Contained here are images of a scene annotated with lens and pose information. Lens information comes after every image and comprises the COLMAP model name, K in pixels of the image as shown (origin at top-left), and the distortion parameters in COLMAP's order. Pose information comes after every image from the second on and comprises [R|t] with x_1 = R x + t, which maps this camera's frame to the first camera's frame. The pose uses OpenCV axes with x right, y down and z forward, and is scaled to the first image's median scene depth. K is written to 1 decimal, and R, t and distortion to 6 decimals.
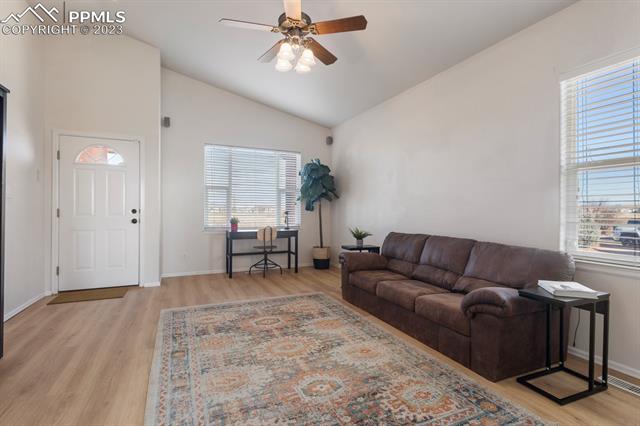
lens RADIAL K [[301.2, 0, 315.1], [0, 301.2, 211.0], [0, 0, 1]] dist [0.004683, 0.000387]
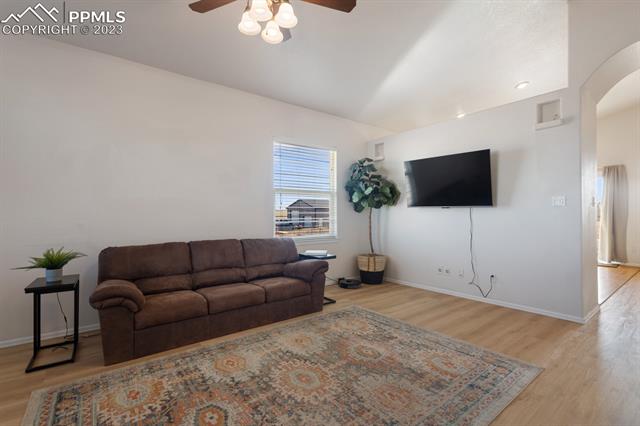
lens RADIAL K [[301.2, 0, 315.1], [0, 301.2, 213.7], [0, 0, 1]] dist [0.004683, 0.000387]
pose [[-0.230022, 0.000330, 0.973185, -0.850657], [0.006349, 0.999979, 0.001161, -0.009734], [-0.973165, 0.006446, -0.230019, 1.076612]]
